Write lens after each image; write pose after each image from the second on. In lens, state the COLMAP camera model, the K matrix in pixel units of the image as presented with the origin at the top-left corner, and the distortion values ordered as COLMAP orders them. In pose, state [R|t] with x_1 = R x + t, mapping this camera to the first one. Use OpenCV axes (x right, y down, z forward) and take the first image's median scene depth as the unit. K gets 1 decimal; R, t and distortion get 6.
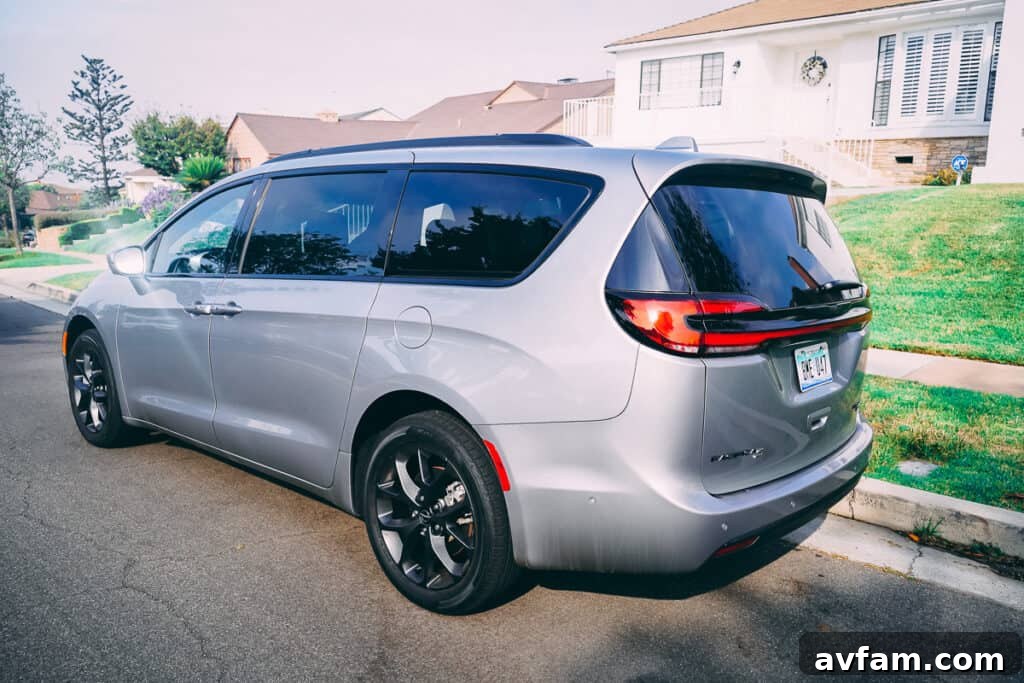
lens RADIAL K [[804.7, 0, 509.8], [0, 804.7, 336.2], [0, 0, 1]] dist [-0.006226, 0.004791]
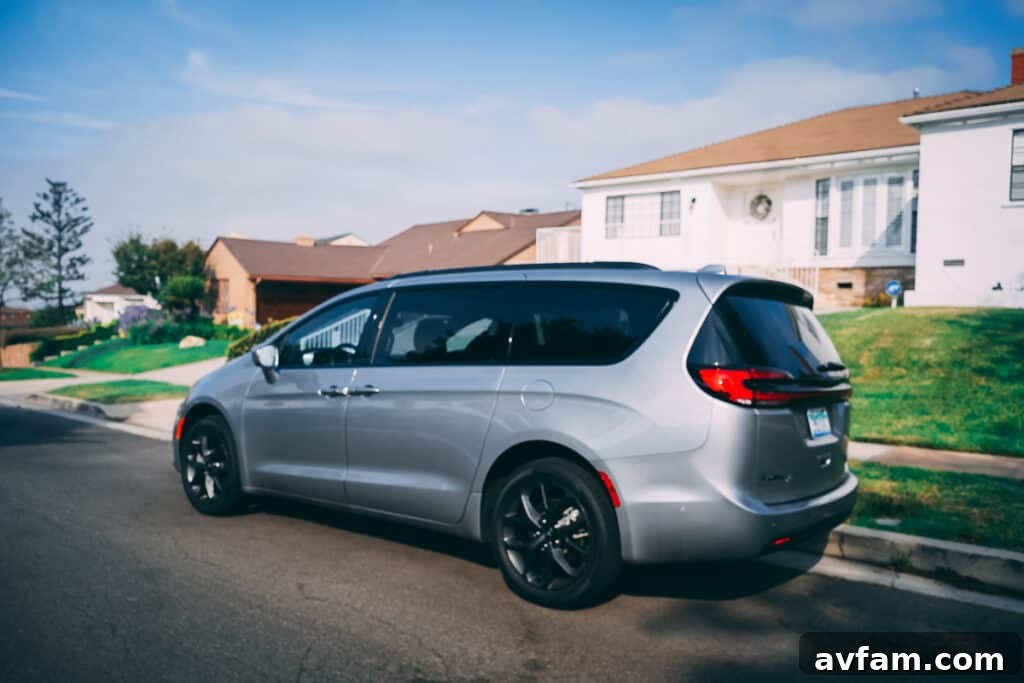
lens RADIAL K [[804.7, 0, 509.8], [0, 804.7, 336.2], [0, 0, 1]] dist [-0.006226, 0.004791]
pose [[0.998090, 0.005296, 0.061552, -0.051661], [0.003991, 0.988711, -0.149784, 0.019526], [-0.061650, 0.149743, 0.986801, -0.079263]]
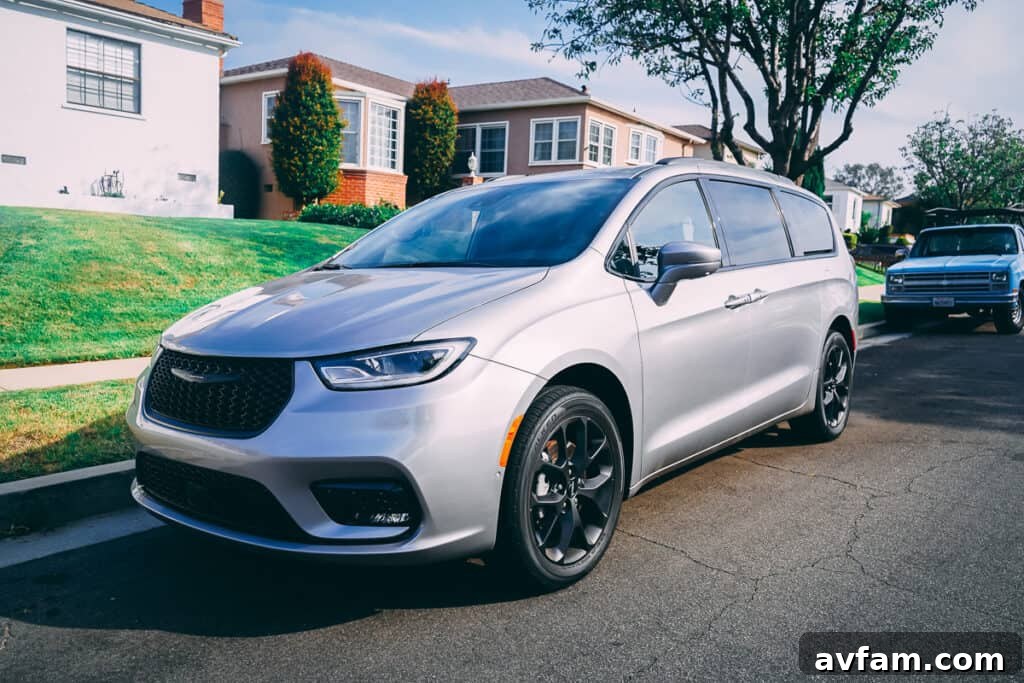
lens RADIAL K [[804.7, 0, 509.8], [0, 804.7, 336.2], [0, 0, 1]] dist [-0.006226, 0.004791]
pose [[-0.054592, -0.105900, 0.992877, -0.376870], [0.150458, 0.982134, 0.113027, -0.041432], [-0.987108, 0.155557, -0.037683, 0.369208]]
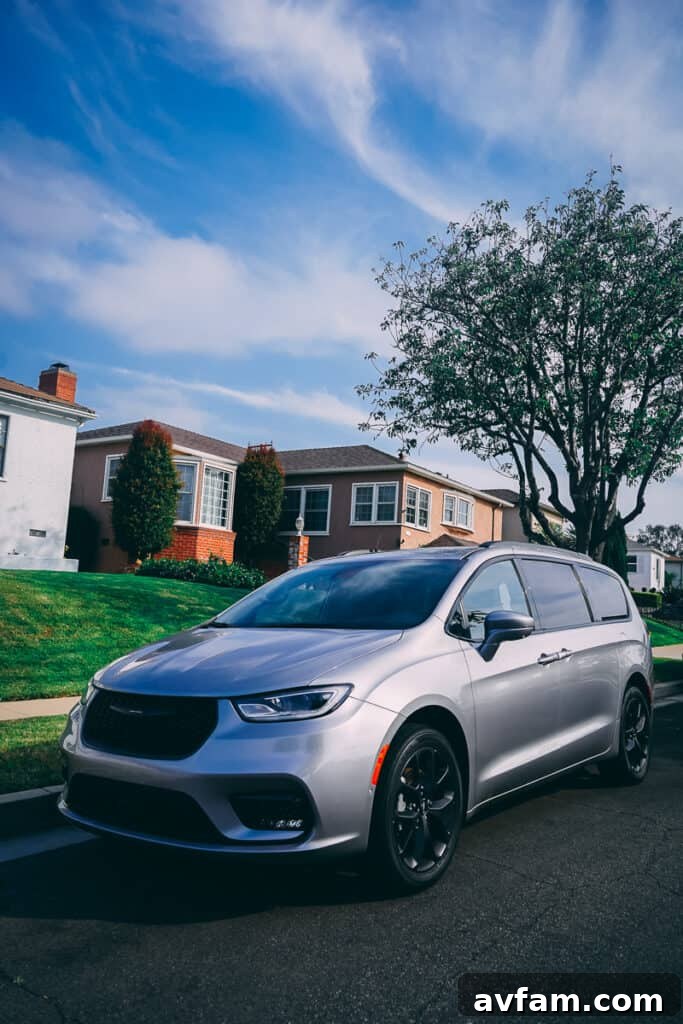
lens RADIAL K [[800.9, 0, 341.5], [0, 800.9, 512.0], [0, 0, 1]] dist [-0.000953, 0.000117]
pose [[-0.078225, 0.110758, 0.990764, -0.443048], [0.133140, 0.986068, -0.099721, -0.049461], [-0.988005, 0.124110, -0.091881, 0.390122]]
